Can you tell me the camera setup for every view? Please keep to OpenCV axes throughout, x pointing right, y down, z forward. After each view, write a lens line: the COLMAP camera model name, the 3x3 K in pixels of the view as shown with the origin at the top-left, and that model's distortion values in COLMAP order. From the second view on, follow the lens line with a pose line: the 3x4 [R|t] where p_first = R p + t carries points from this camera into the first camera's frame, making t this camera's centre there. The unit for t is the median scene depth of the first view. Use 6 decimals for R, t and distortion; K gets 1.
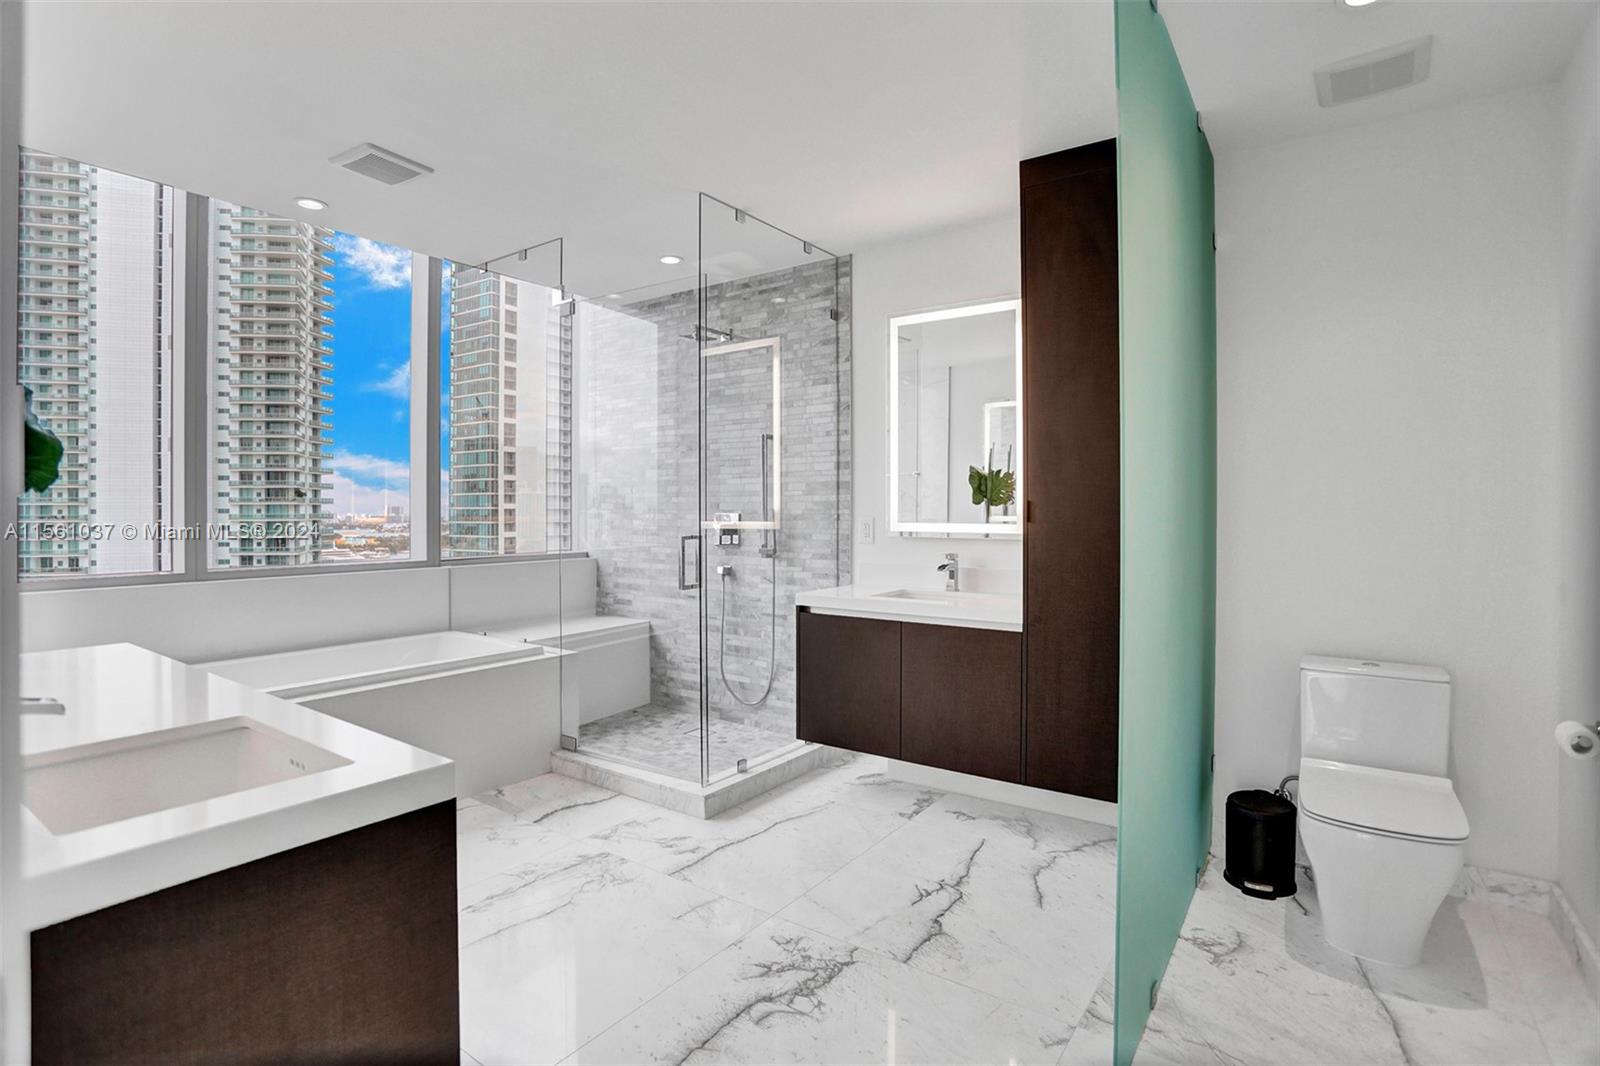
lens RADIAL K [[791.9, 0, 807.3], [0, 791.9, 523.8], [0, 0, 1]] dist [-0.076607, 0.030695]
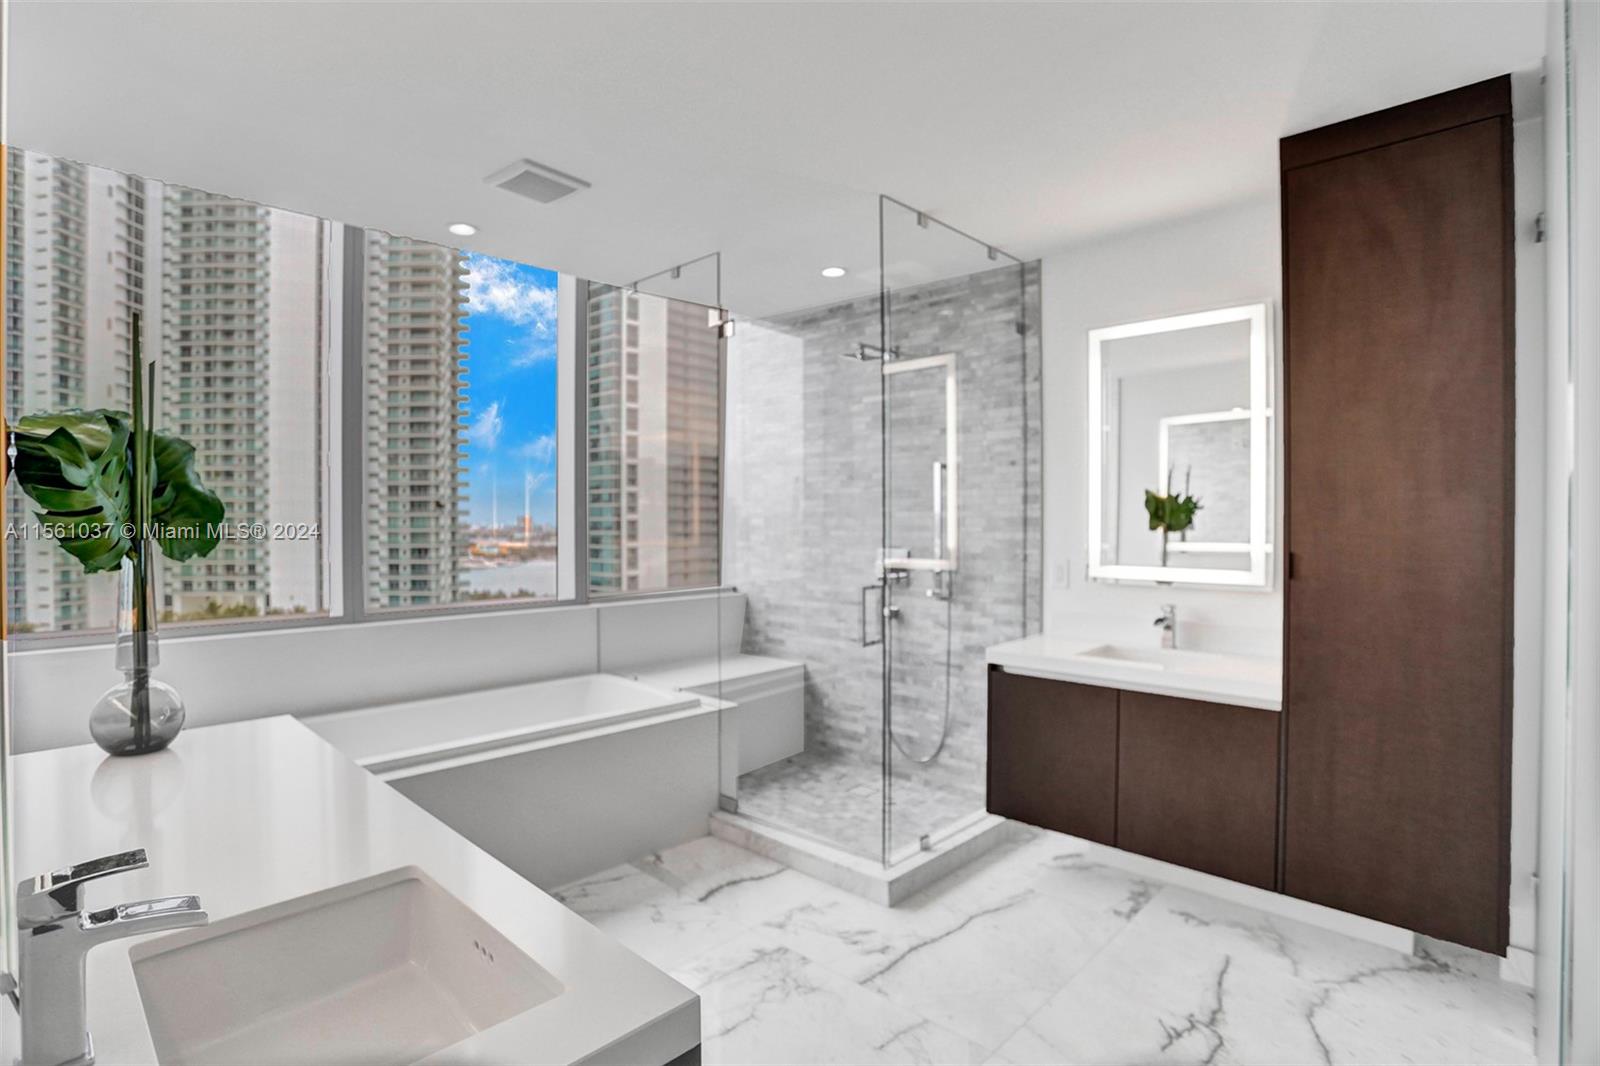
lens RADIAL K [[791.9, 0, 803.0], [0, 791.9, 537.6], [0, 0, 1]] dist [-0.076607, 0.030695]
pose [[0.989315, 0.002199, -0.145778, -0.077225], [-0.001145, 0.999973, 0.007312, -0.036173], [0.145790, -0.007067, 0.989290, 0.092509]]
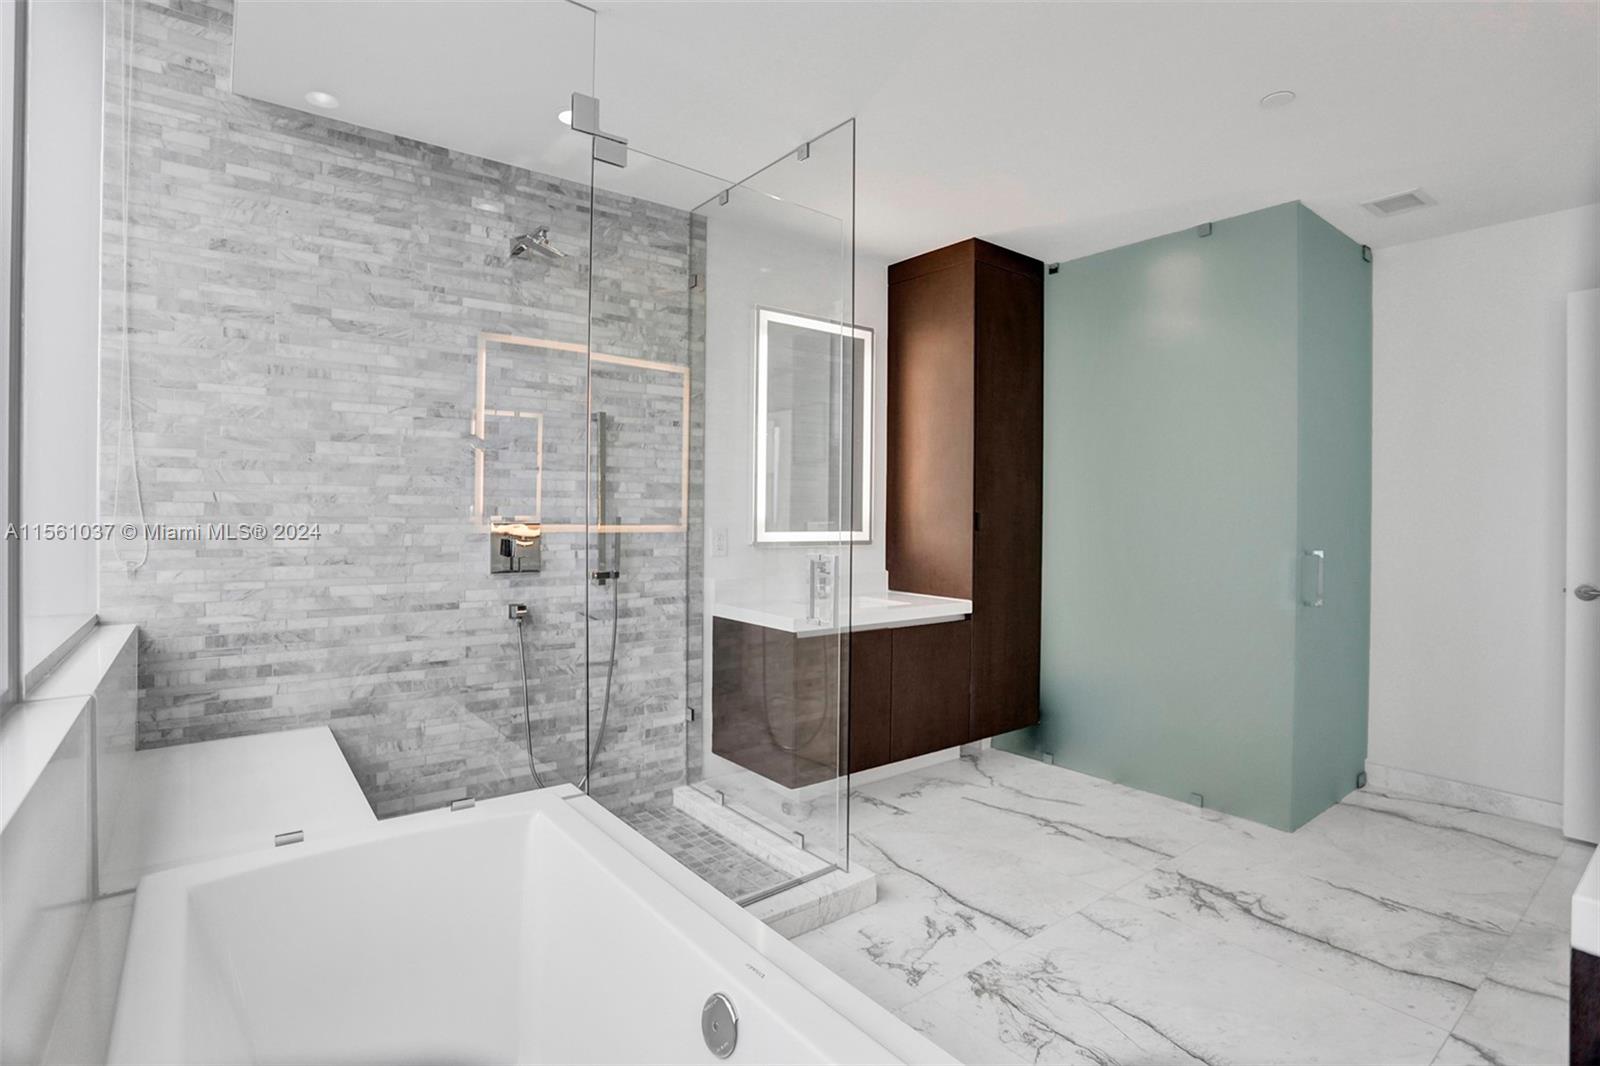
lens RADIAL K [[791.9, 0, 792.9], [0, 791.9, 517.5], [0, 0, 1]] dist [-0.076607, 0.030695]
pose [[0.293401, -0.006104, 0.955970, -0.710895], [0.004329, 0.999978, 0.005056, -0.021403], [-0.955980, 0.002654, 0.293421, 0.647891]]
